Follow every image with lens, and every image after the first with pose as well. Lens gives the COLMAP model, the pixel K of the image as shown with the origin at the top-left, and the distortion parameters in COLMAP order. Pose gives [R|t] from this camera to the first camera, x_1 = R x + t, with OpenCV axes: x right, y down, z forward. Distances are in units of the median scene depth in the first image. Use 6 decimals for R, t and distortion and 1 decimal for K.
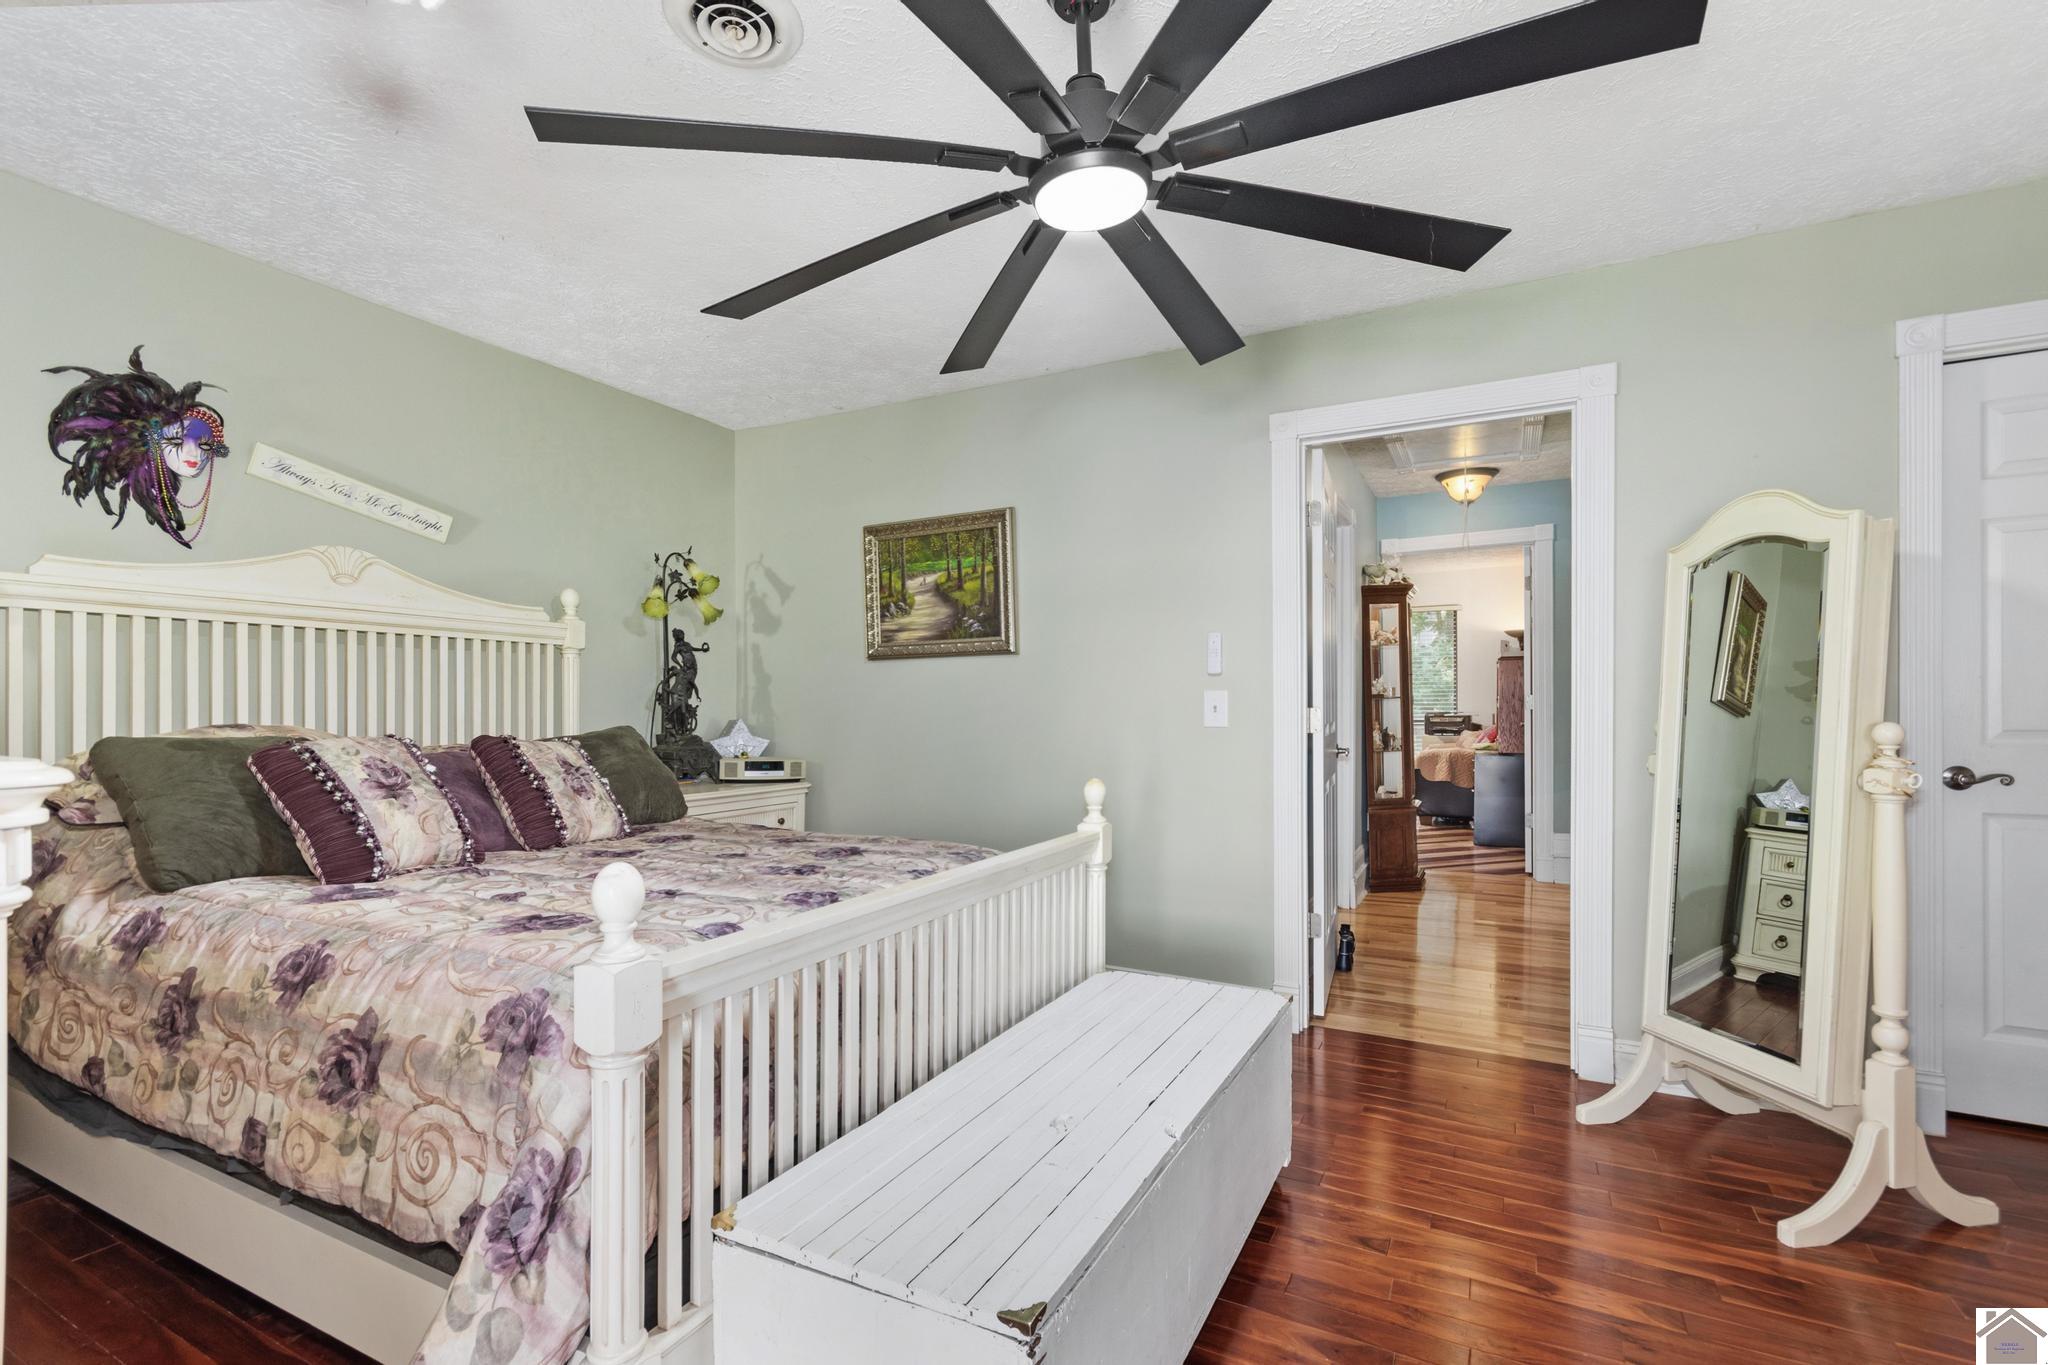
lens RADIAL K [[914.0, 0, 1025.3], [0, 914.0, 716.5], [0, 0, 1]] dist [-0.002005, 0.000109]
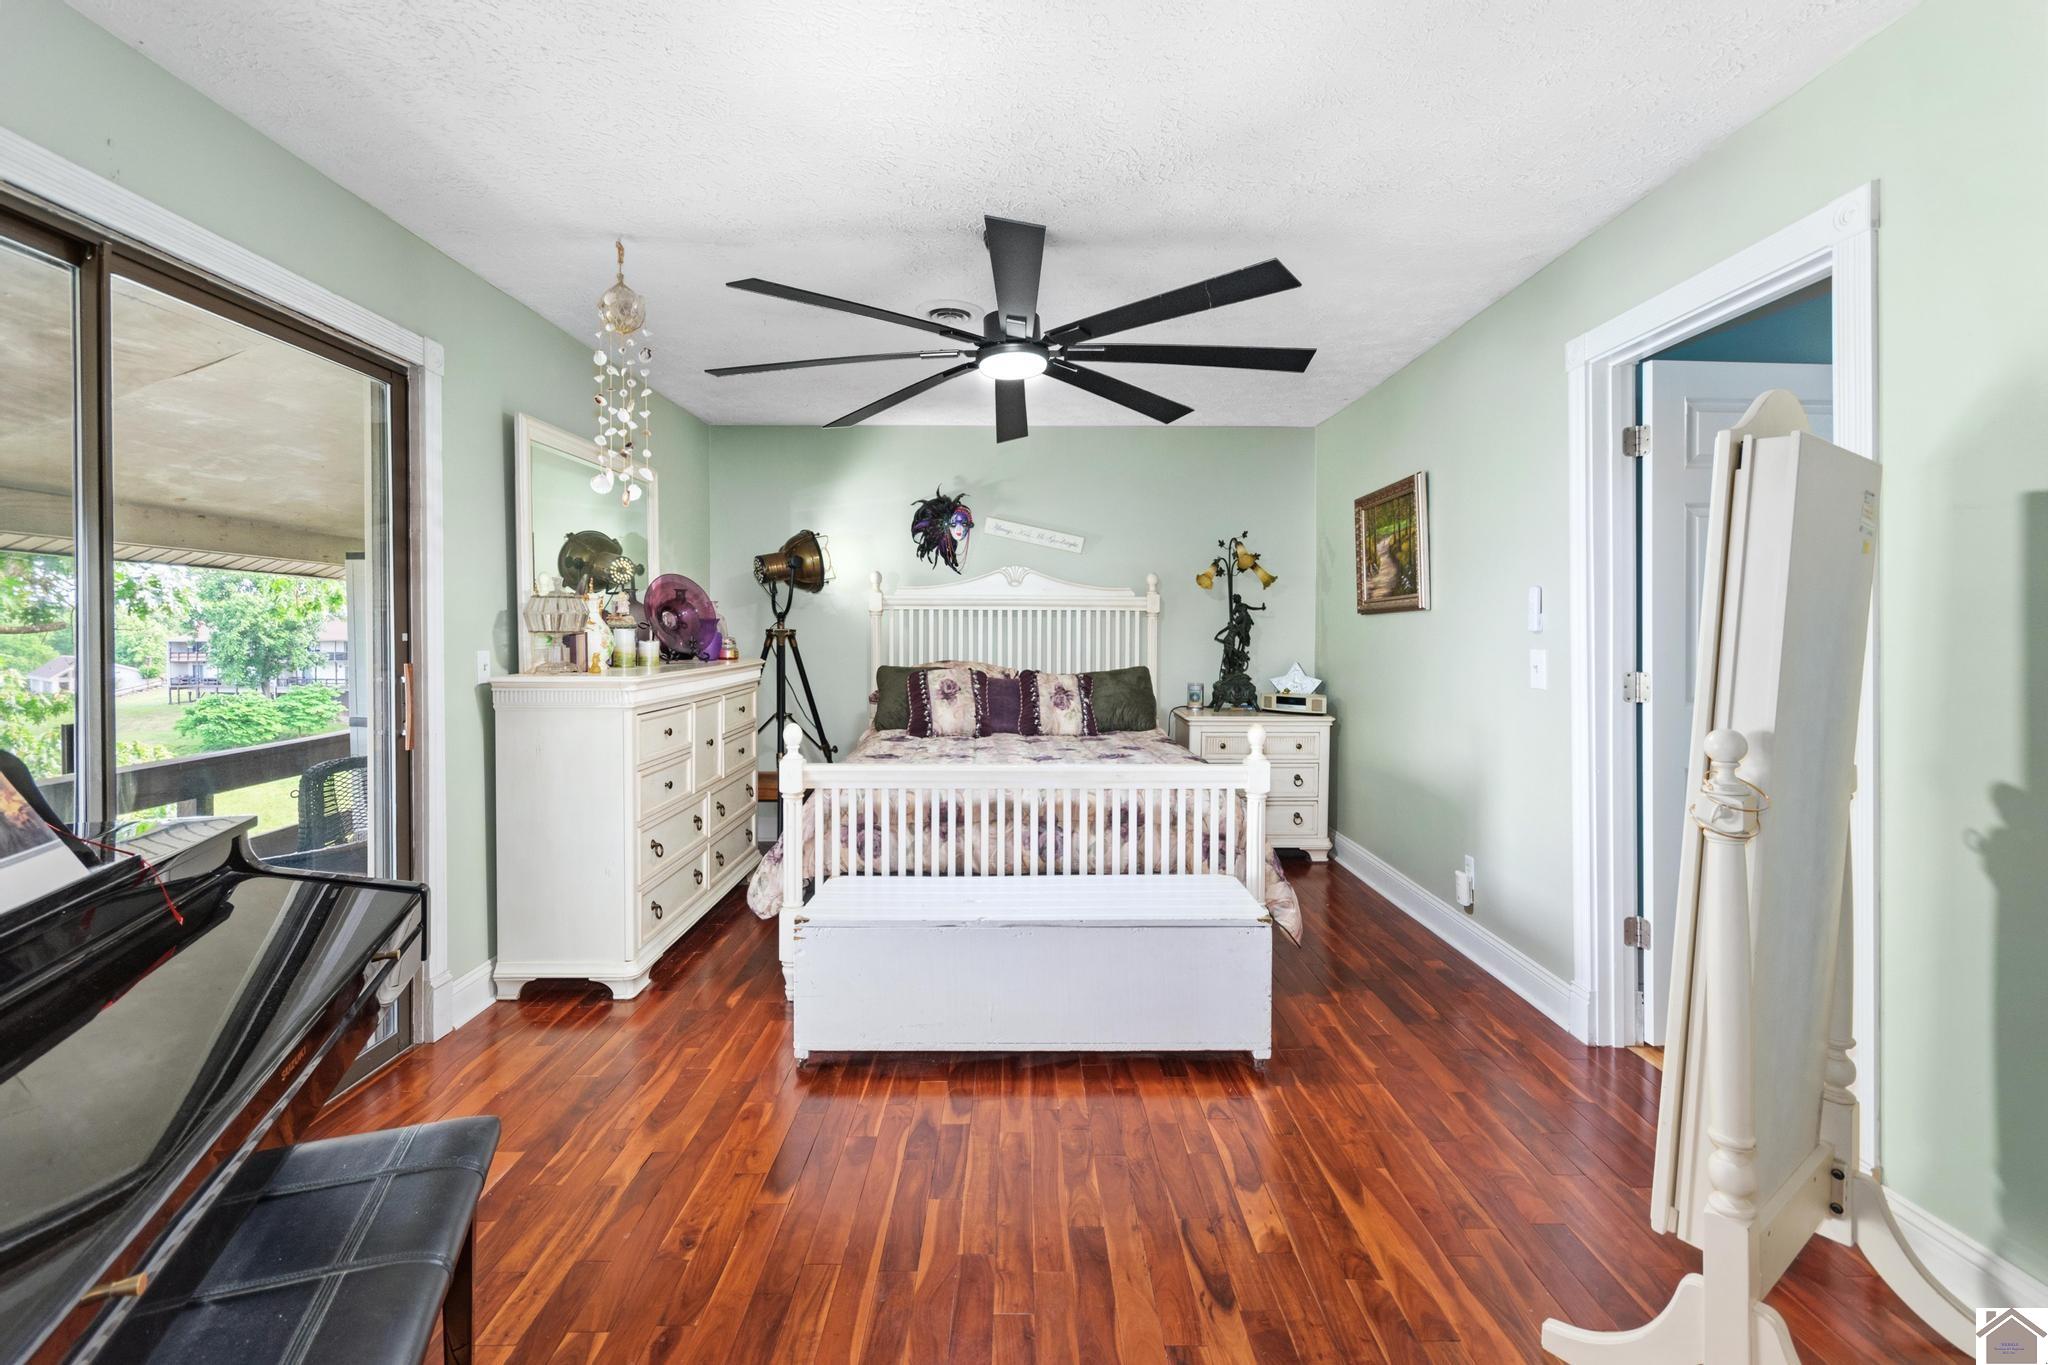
lens RADIAL K [[915.5, 0, 1040.0], [0, 915.5, 643.9], [0, 0, 1]] dist [-0.000491, 0.000842]
pose [[0.489980, 0.013037, -0.871636, 0.775156], [-0.012921, 0.999887, 0.007692, -0.034753], [0.871638, 0.007494, 0.490094, 0.106486]]
